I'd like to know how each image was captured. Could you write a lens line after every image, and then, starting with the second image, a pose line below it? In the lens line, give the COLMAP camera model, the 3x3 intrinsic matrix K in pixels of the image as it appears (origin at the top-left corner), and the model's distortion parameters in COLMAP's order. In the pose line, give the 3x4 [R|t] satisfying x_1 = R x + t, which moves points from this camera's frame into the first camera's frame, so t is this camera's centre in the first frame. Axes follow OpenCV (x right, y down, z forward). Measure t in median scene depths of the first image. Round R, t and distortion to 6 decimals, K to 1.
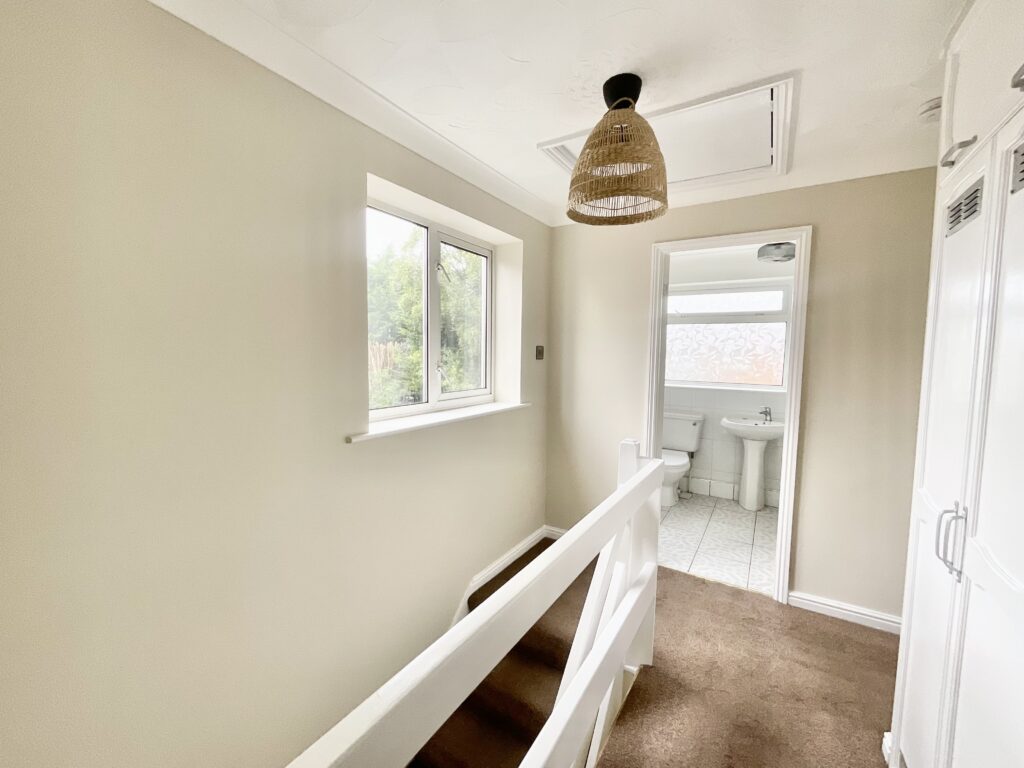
lens RADIAL K [[416.3, 0, 512.1], [0, 416.3, 383.4], [0, 0, 1]] dist [0.000985, -0.000629]
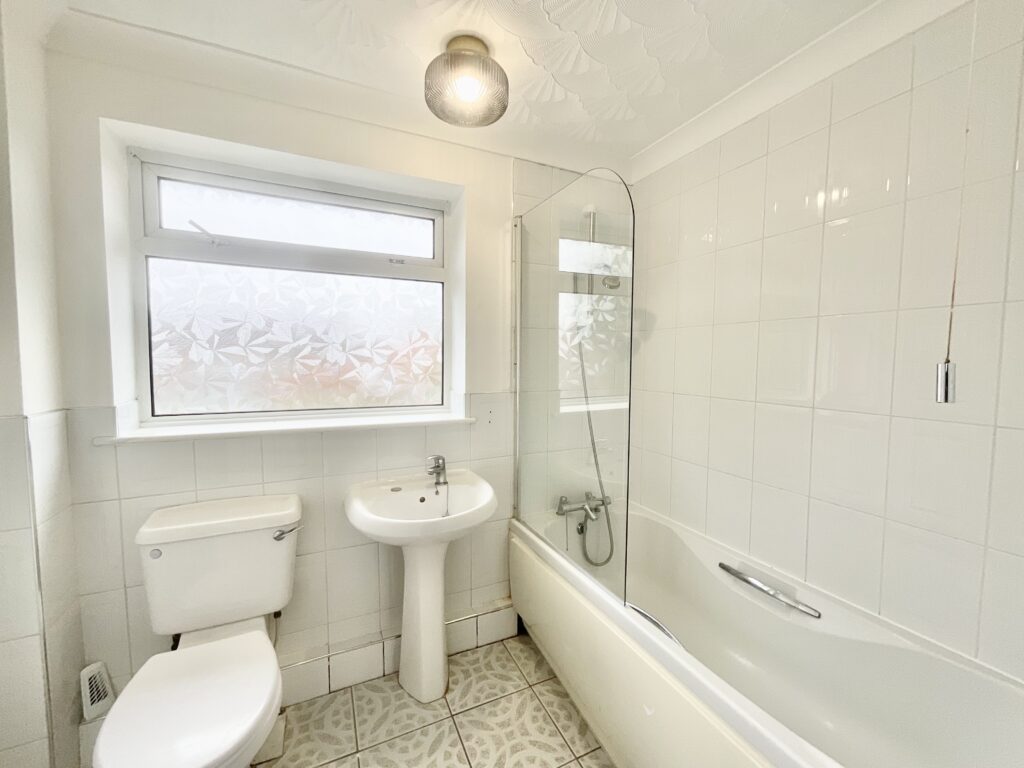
lens RADIAL K [[416.3, 0, 512.6], [0, 416.3, 381.6], [0, 0, 1]] dist [0.000985, -0.000629]
pose [[0.545665, -0.068619, 0.835190, 0.256434], [0.066648, 0.997038, 0.038372, -0.036519], [-0.835349, 0.034726, 0.548622, 0.628006]]
